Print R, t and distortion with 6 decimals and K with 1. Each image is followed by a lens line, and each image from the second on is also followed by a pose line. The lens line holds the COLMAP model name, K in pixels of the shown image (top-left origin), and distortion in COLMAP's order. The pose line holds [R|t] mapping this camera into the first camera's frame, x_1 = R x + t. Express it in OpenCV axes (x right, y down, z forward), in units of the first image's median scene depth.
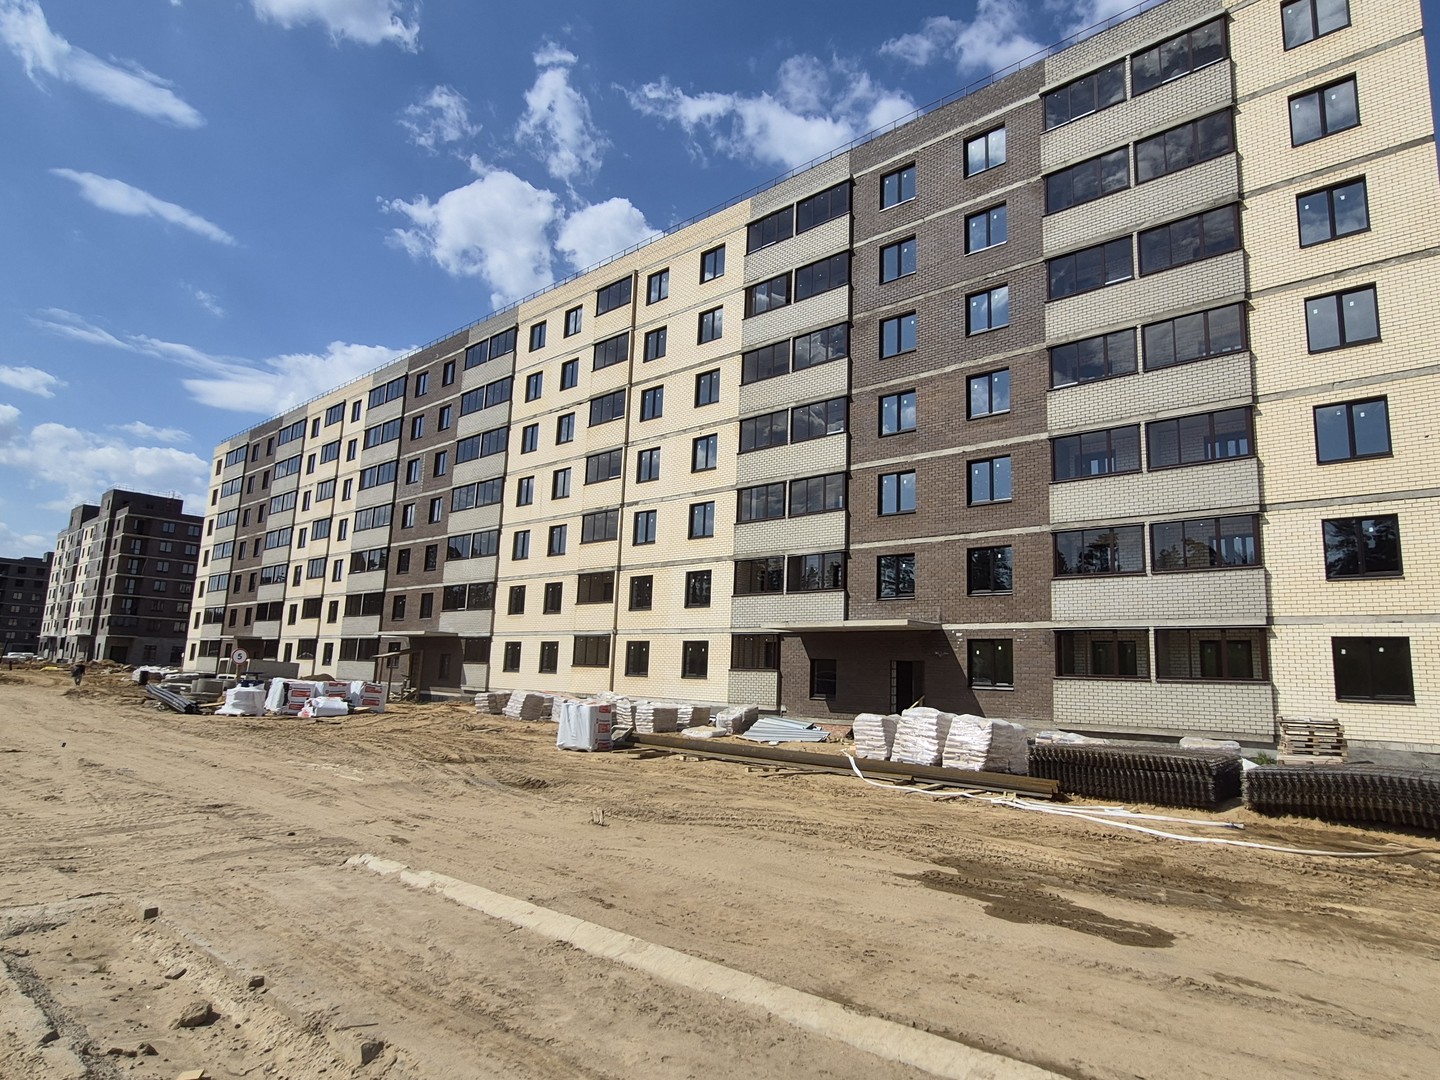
lens RADIAL K [[842.6, 0, 720.0], [0, 842.6, 540.0], [0, 0, 1]] dist [-0.002506, -0.000034]
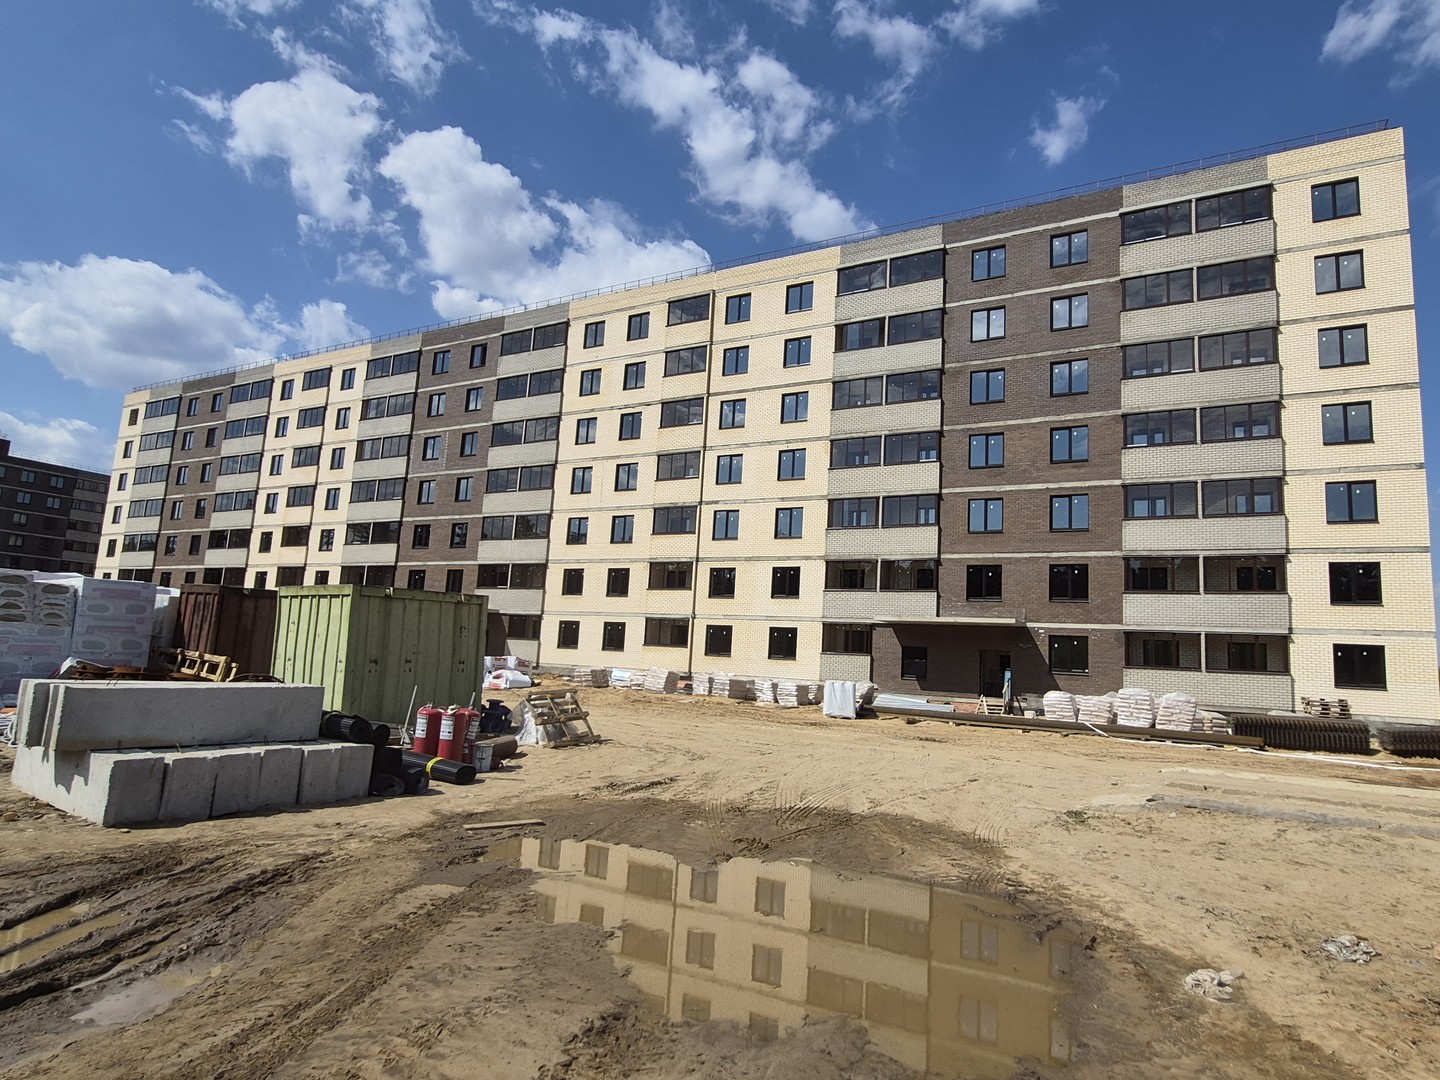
lens RADIAL K [[842.6, 0, 720.0], [0, 842.6, 540.0], [0, 0, 1]] dist [-0.002506, -0.000034]
pose [[0.974297, 0.053161, 0.218903, -0.388278], [-0.058854, 0.998075, 0.019566, -0.018304], [-0.217442, -0.031946, 0.975550, -0.112057]]
